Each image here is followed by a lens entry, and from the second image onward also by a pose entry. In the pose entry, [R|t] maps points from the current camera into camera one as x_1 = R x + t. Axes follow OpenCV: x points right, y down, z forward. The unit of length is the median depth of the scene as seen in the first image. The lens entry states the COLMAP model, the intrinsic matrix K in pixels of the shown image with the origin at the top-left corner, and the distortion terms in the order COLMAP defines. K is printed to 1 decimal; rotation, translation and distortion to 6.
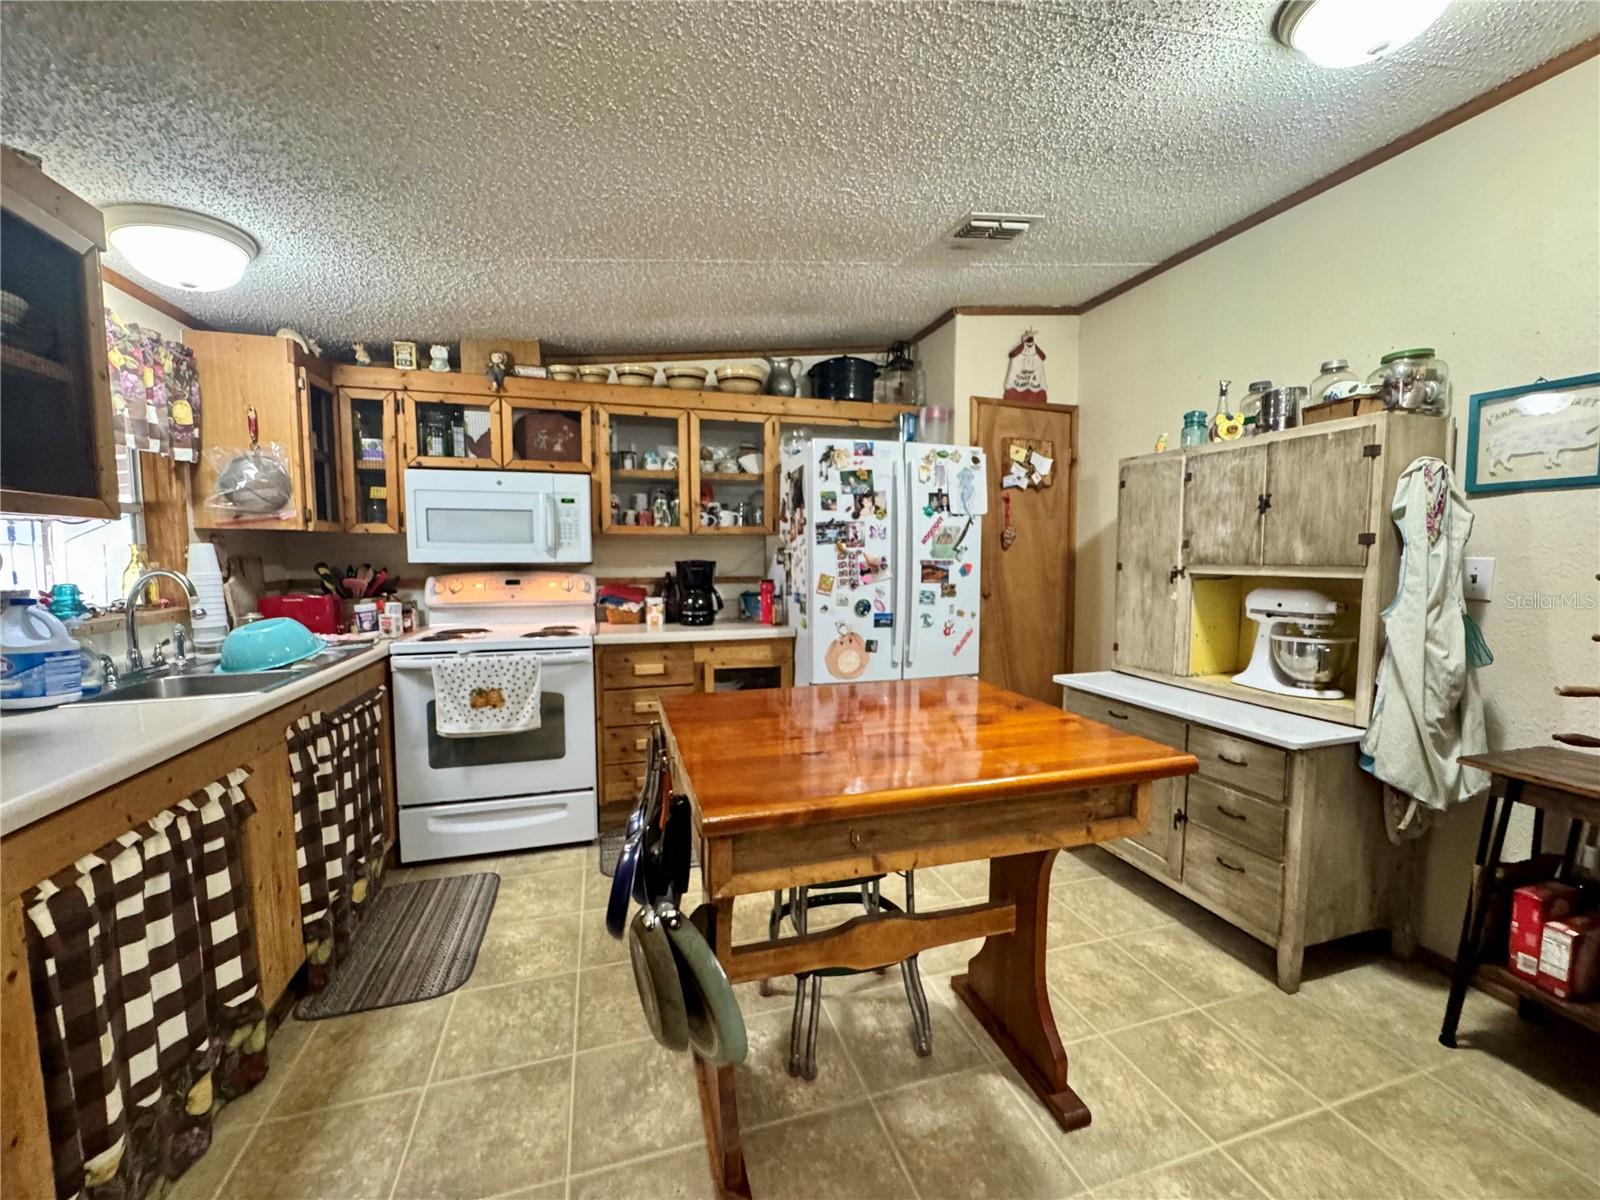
lens RADIAL K [[646.7, 0, 802.4], [0, 646.7, 599.5], [0, 0, 1]] dist [-0.006406, 0.000648]
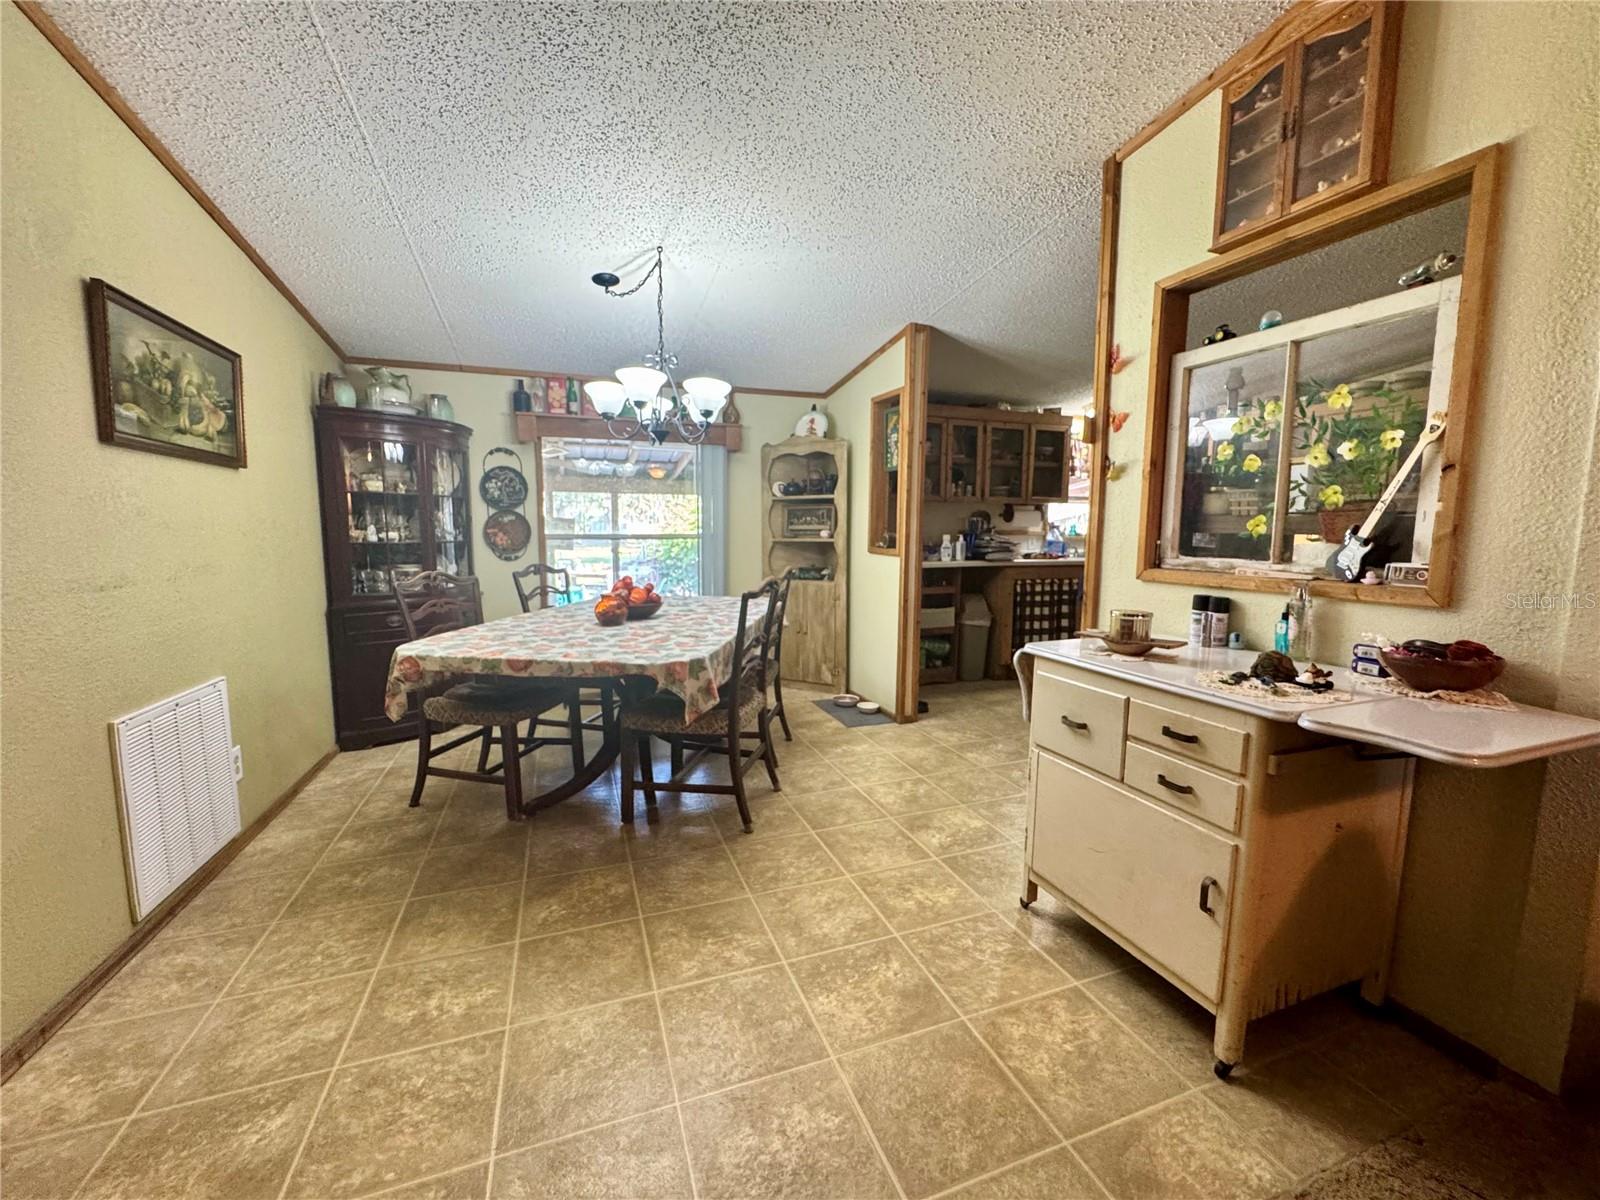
lens RADIAL K [[644.6, 0, 799.1], [0, 644.6, 599.1], [0, 0, 1]] dist [-0.002753, 0.000029]
pose [[0.054148, 0.112167, -0.992213, 1.653373], [-0.083053, 0.990734, 0.107467, 0.092554], [0.995073, 0.076587, 0.062962, -0.436254]]
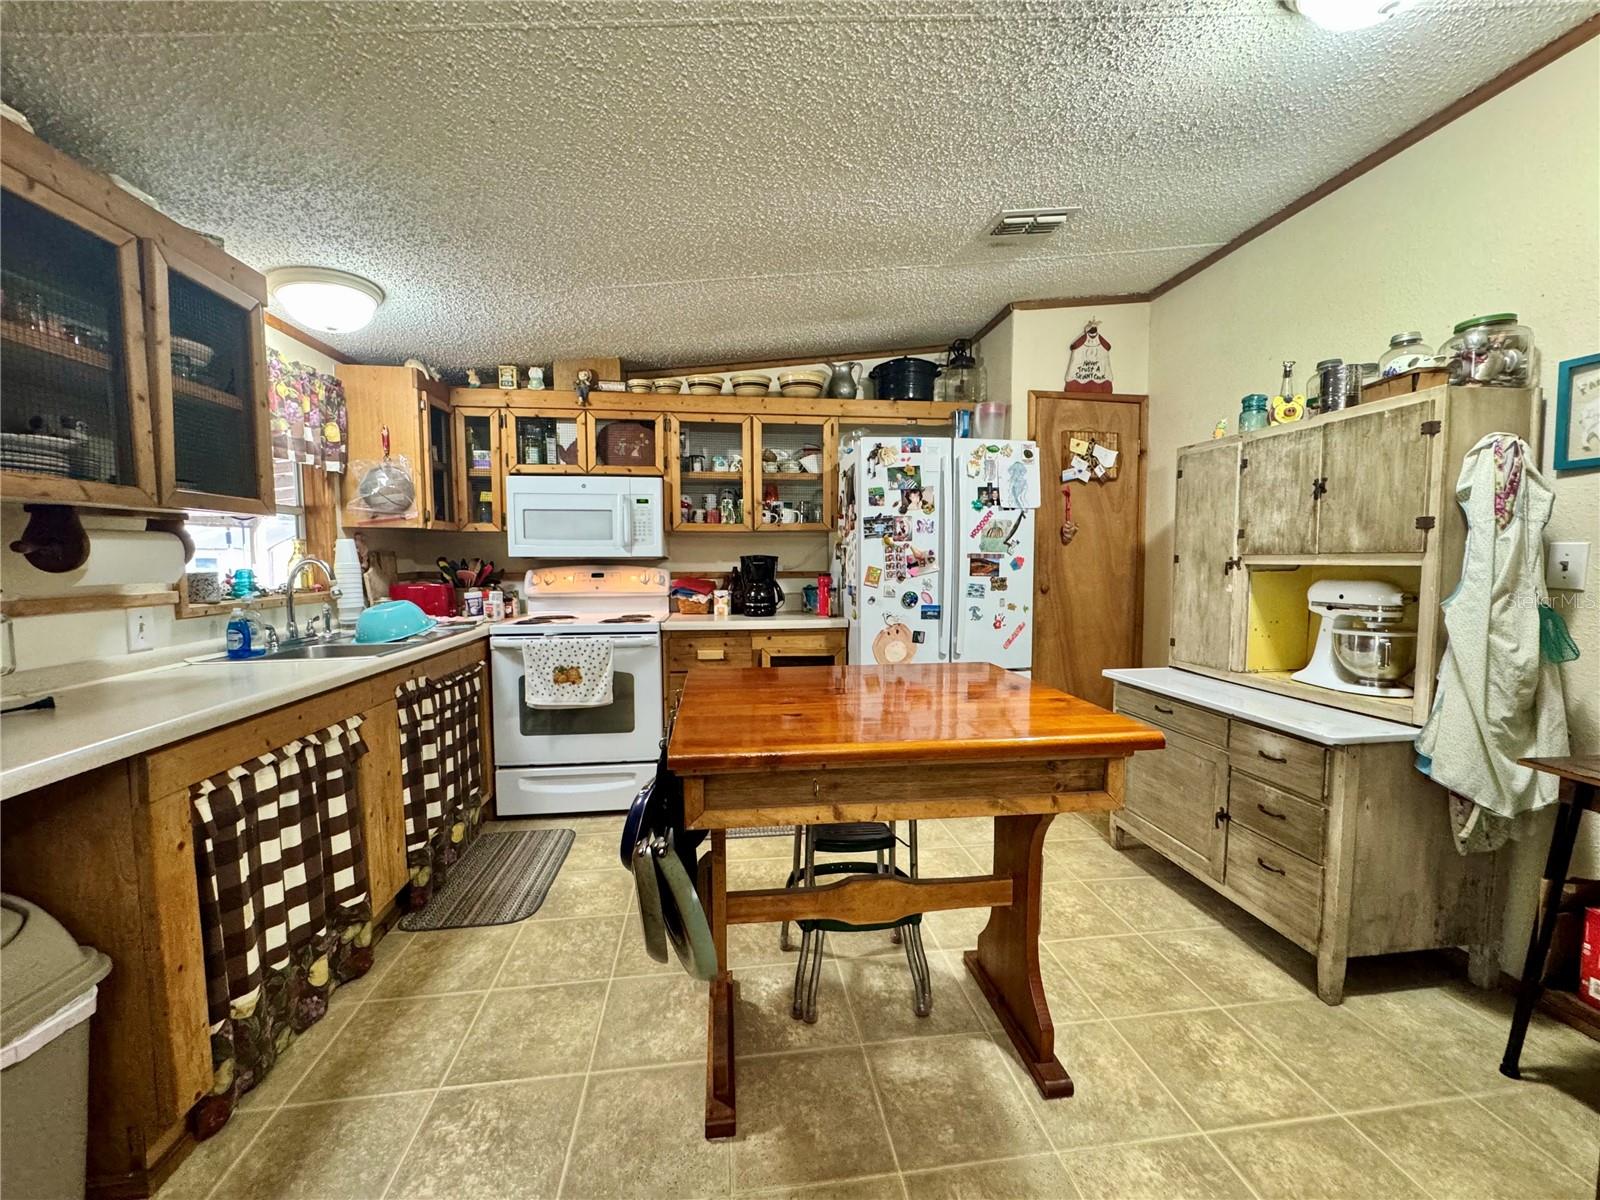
lens RADIAL K [[641.2, 0, 800.0], [0, 641.2, 600.0], [0, 0, 1]] dist [-0.002654, -0.000129]
pose [[0.985773, 0.008992, -0.167839, 0.123850], [-0.009845, 0.999943, -0.004249, 0.025906], [0.167791, 0.005841, 0.985805, -0.052561]]
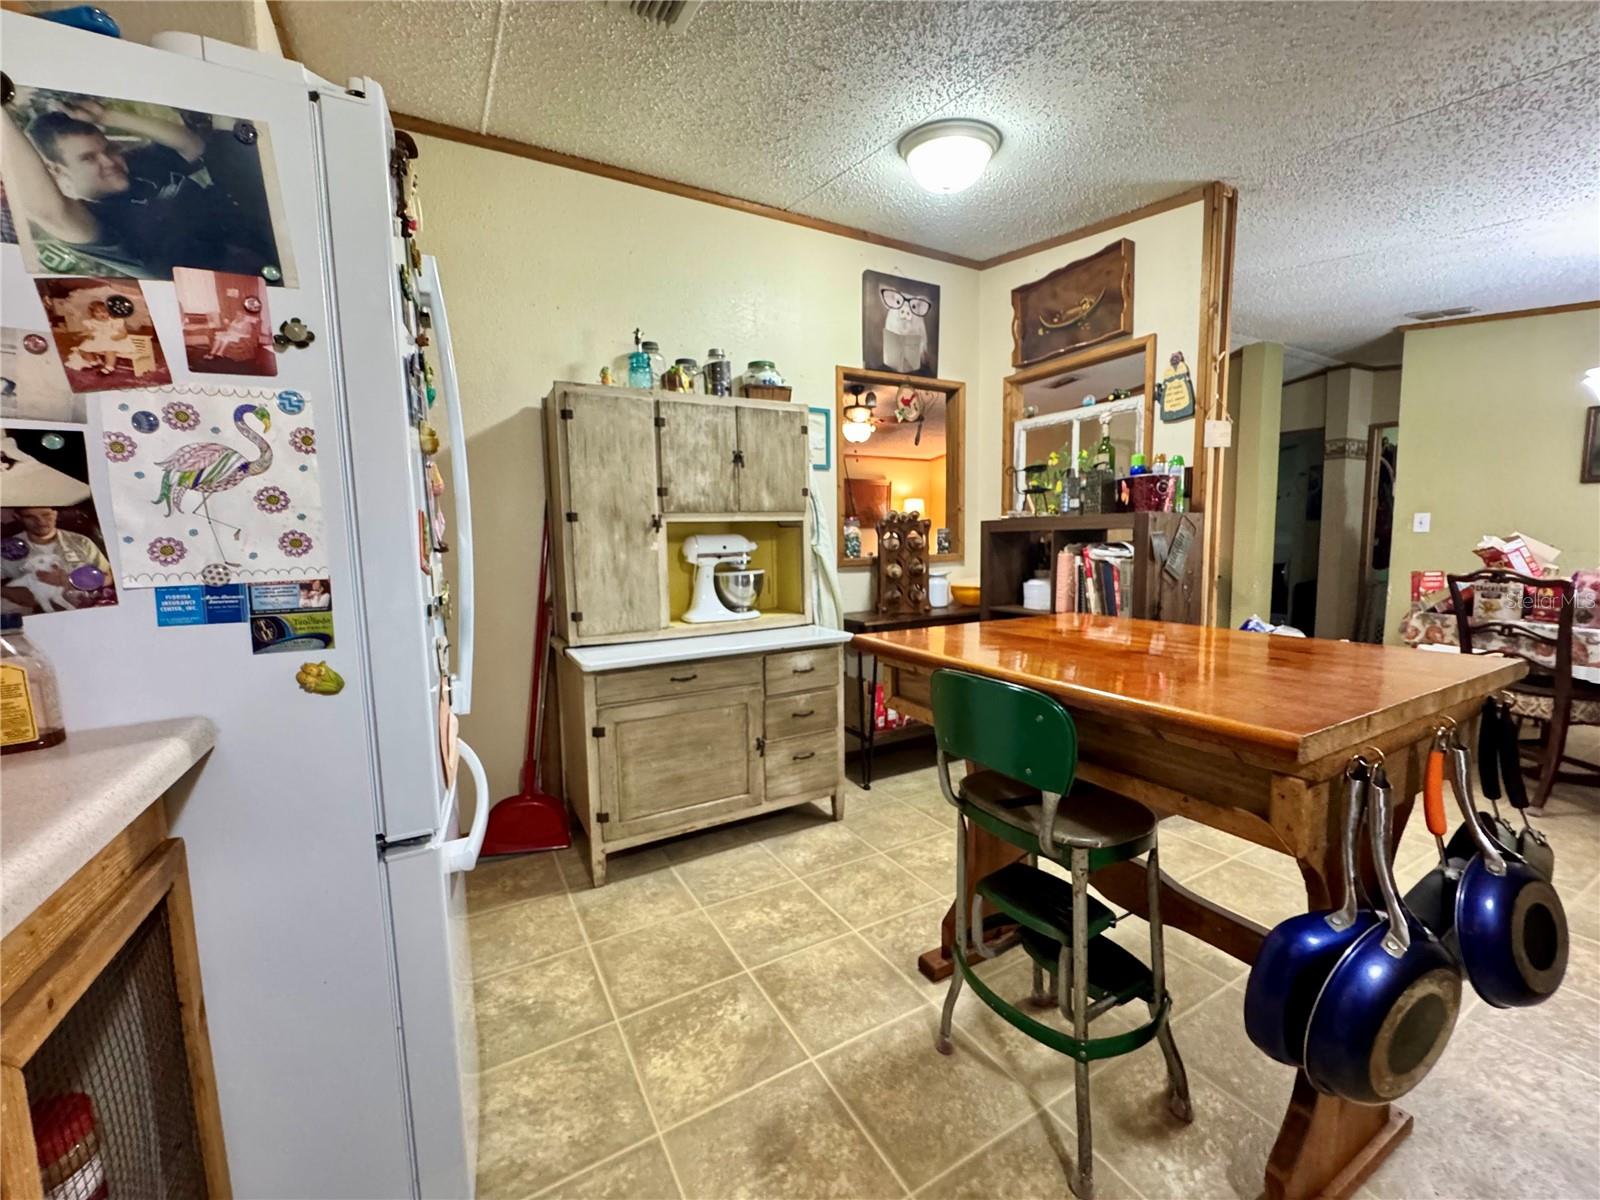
lens RADIAL K [[646.7, 0, 802.4], [0, 646.7, 599.5], [0, 0, 1]] dist [-0.006406, 0.000648]
pose [[-0.218014, -0.090536, 0.971737, -0.467759], [0.090788, 0.989489, 0.112559, -0.017876], [-0.971714, 0.112762, -0.207502, 1.155793]]
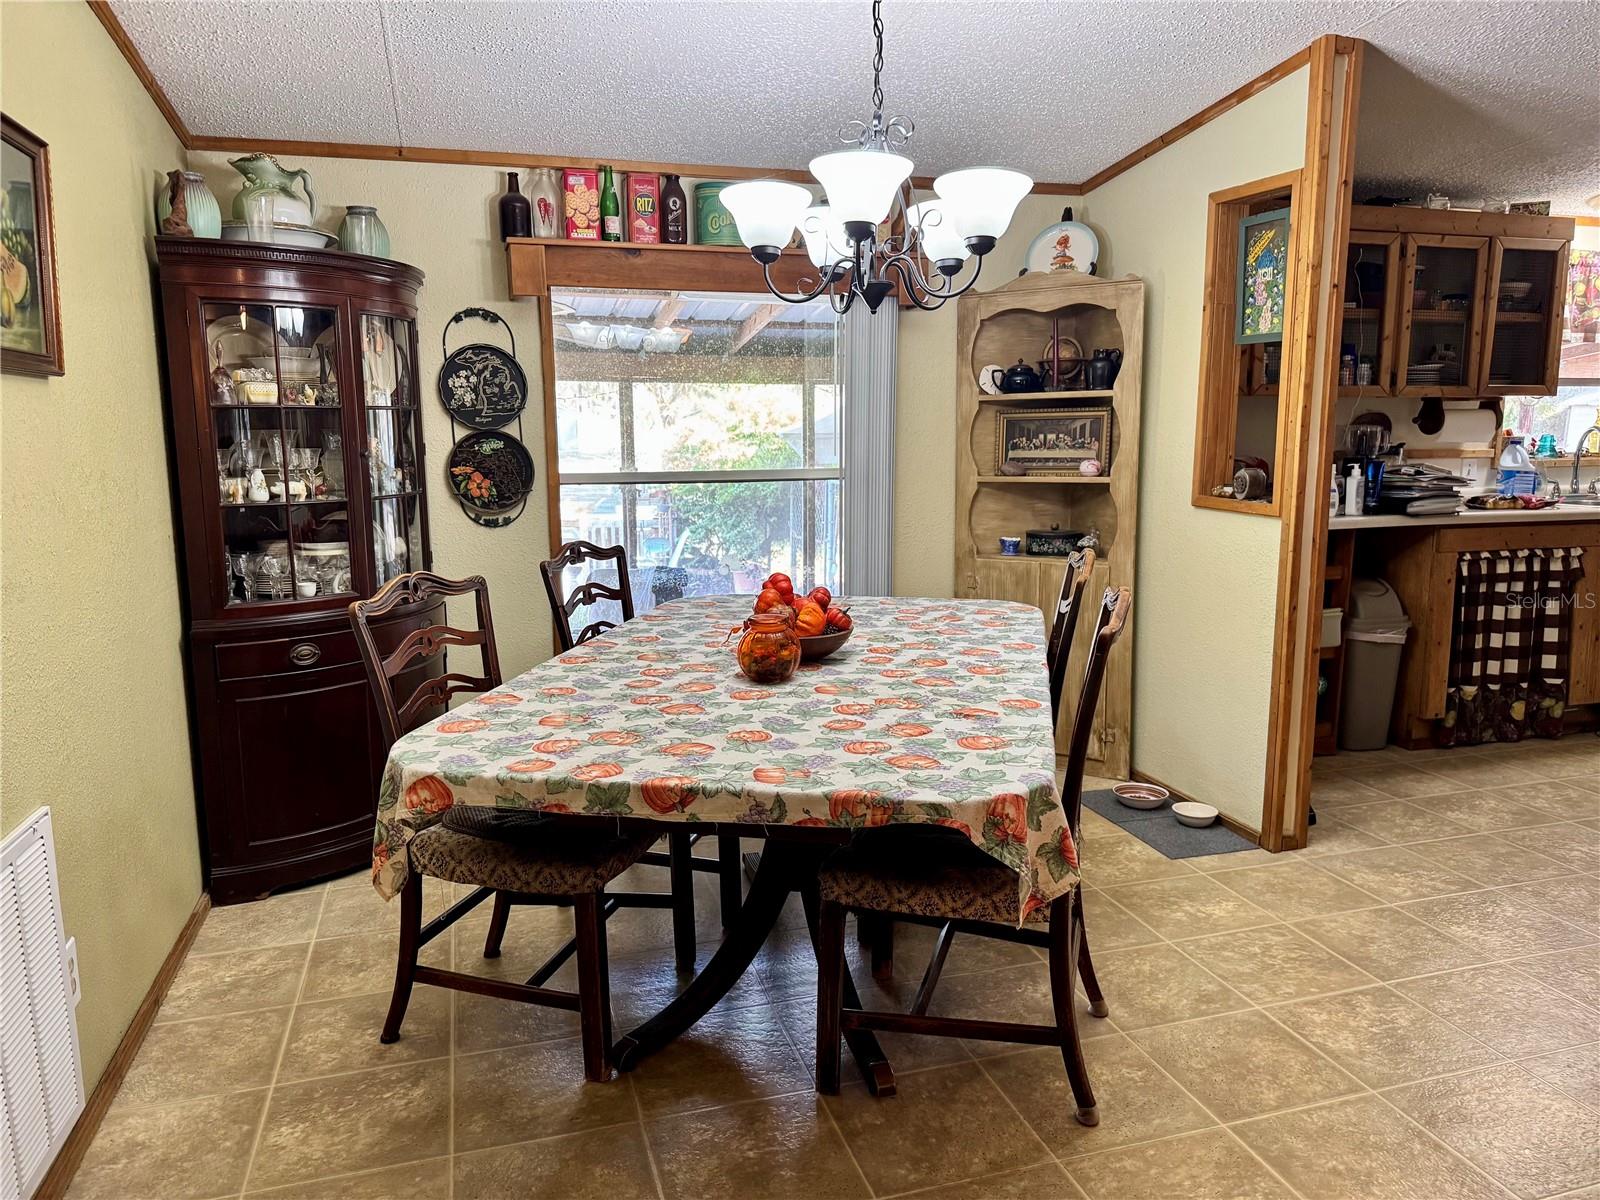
lens RADIAL K [[1126.9, 0, 800.0], [0, 1126.9, 600.0], [0, 0, 1]] dist [0.078454, -0.104507]
pose [[-0.003060, 0.158042, -0.987428, 1.450812], [-0.072497, 0.984799, 0.157846, 0.055191], [0.997364, 0.072069, 0.008444, -0.714581]]
